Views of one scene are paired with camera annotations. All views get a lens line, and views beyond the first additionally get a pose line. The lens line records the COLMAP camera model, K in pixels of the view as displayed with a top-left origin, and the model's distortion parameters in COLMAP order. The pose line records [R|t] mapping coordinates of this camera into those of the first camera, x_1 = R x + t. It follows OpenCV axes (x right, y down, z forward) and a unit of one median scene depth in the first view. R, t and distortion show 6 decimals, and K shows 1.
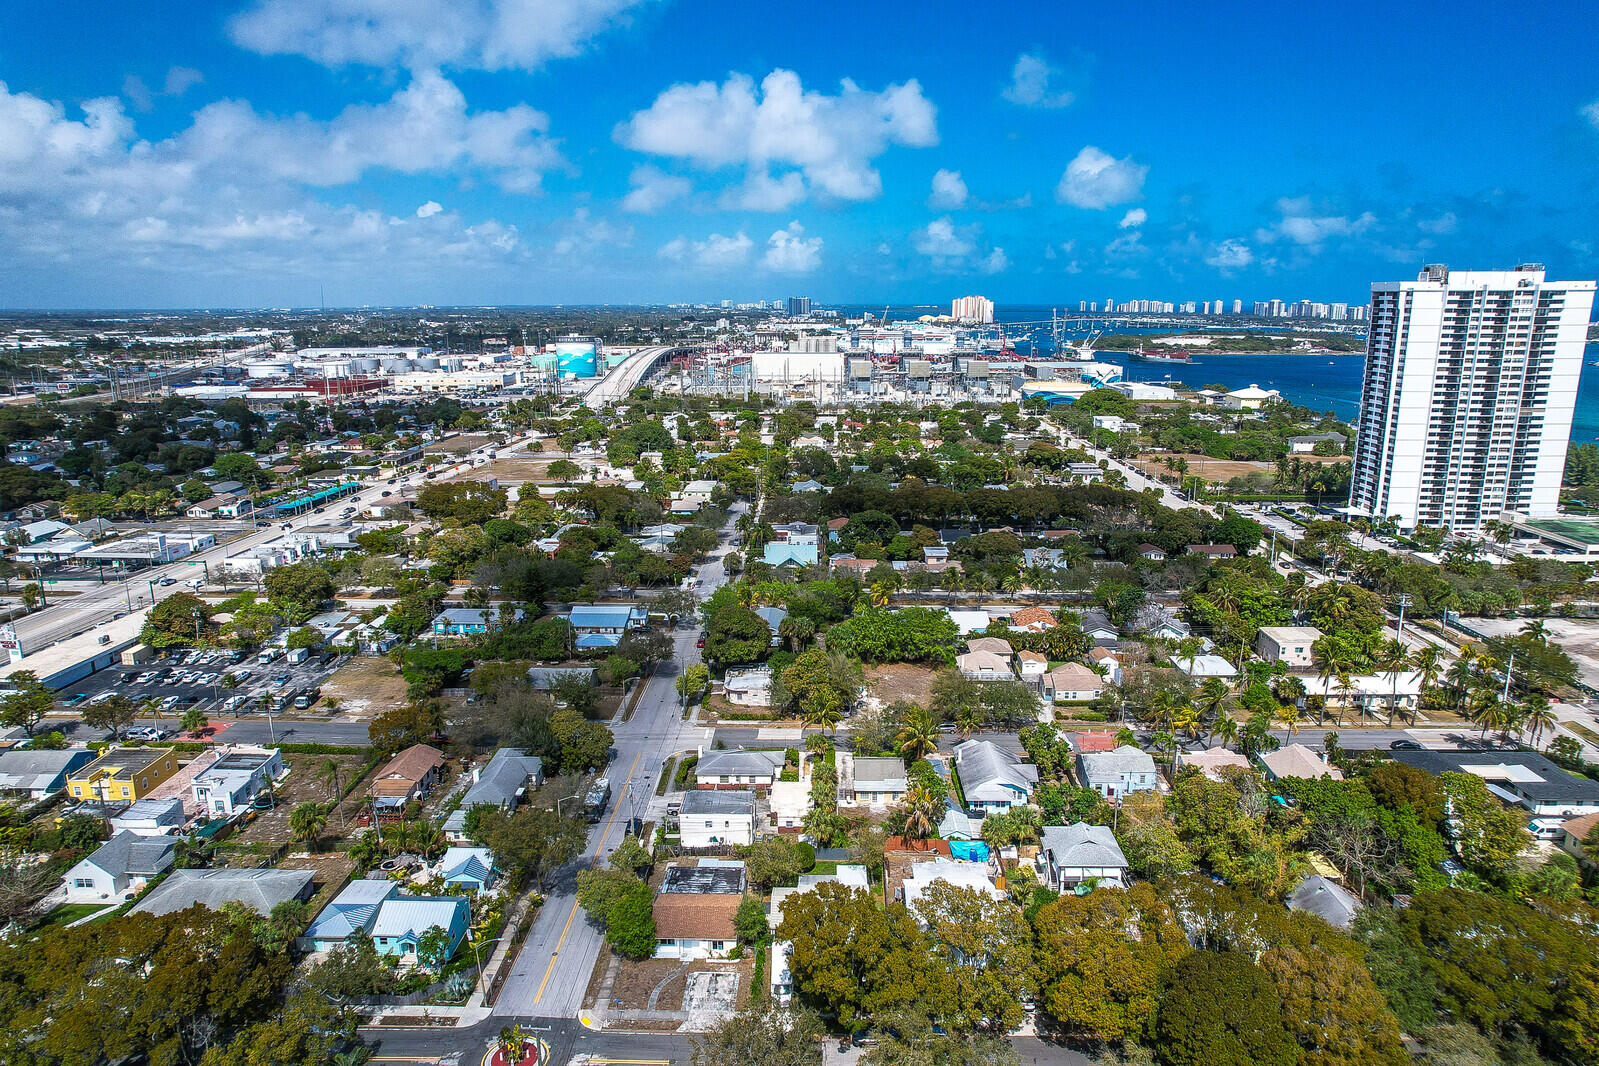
lens RADIAL K [[1020.2, 0, 816.2], [0, 1020.2, 536.1], [0, 0, 1]] dist [-0.079953, 0.073215]
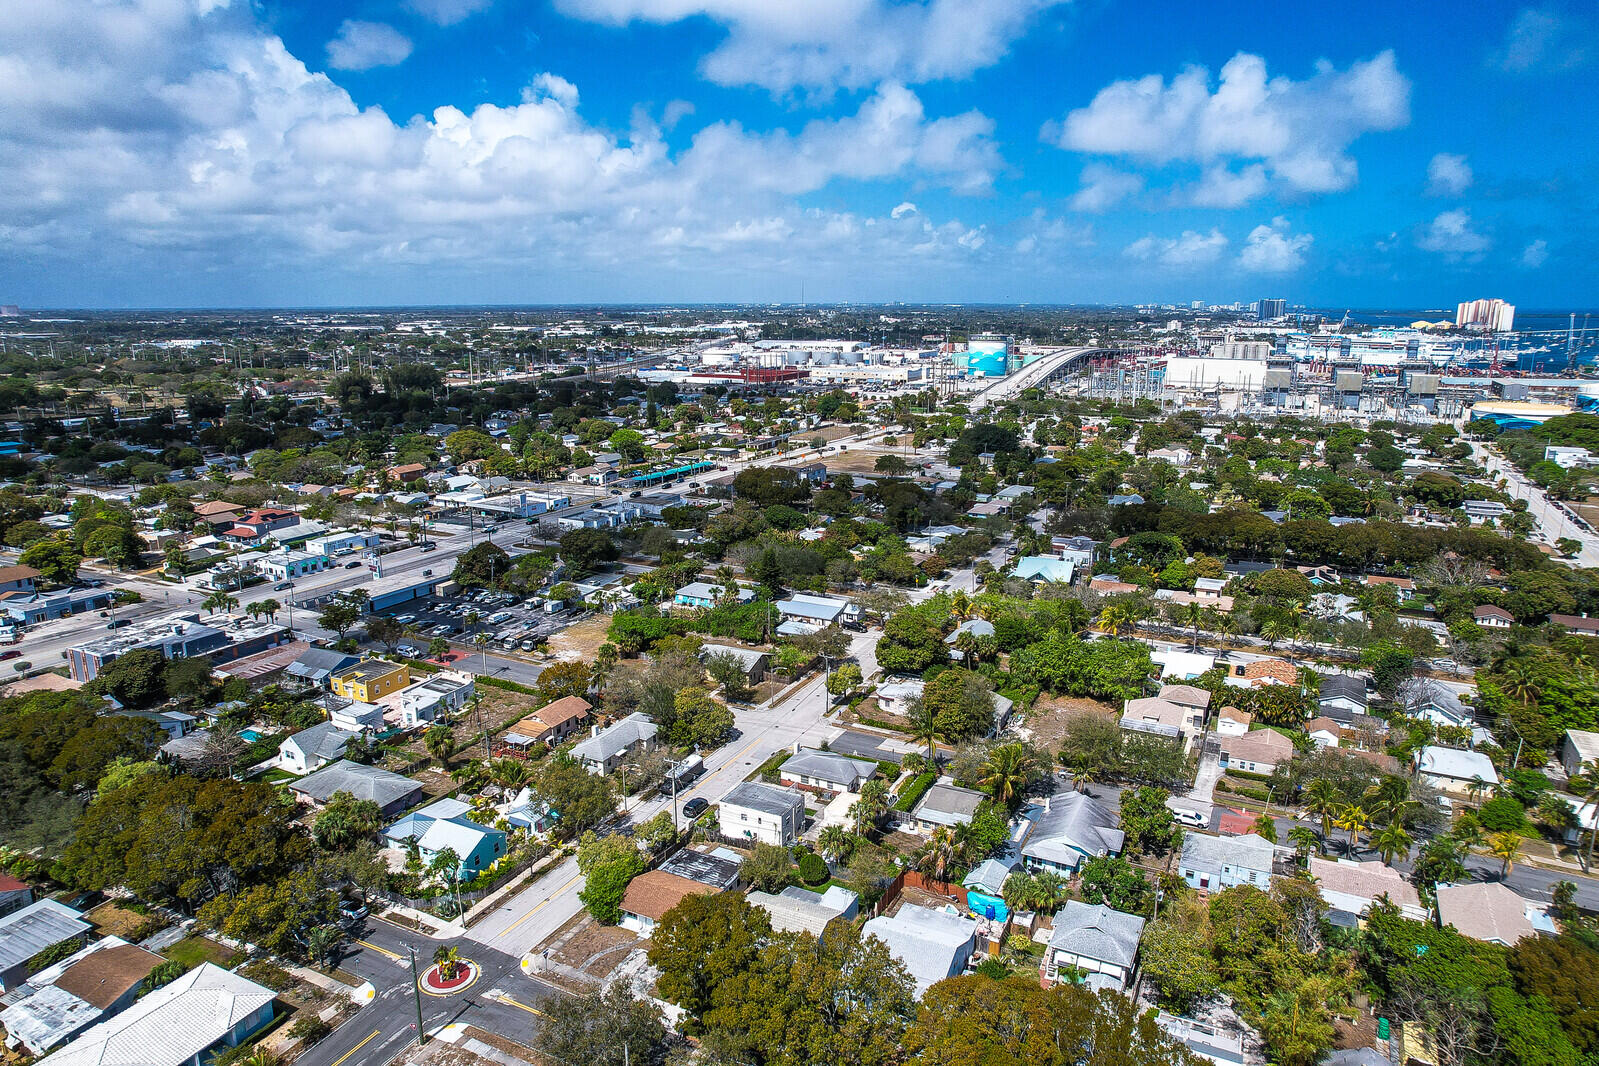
lens RADIAL K [[1017.0, 0, 800.4], [0, 1017.0, 511.5], [0, 0, 1]] dist [-0.065966, 0.045656]
pose [[0.902046, 0.089649, -0.422228, 0.197135], [-0.098855, 0.995102, 0.000090, -0.015986], [0.420168, 0.041659, 0.906490, 0.048897]]
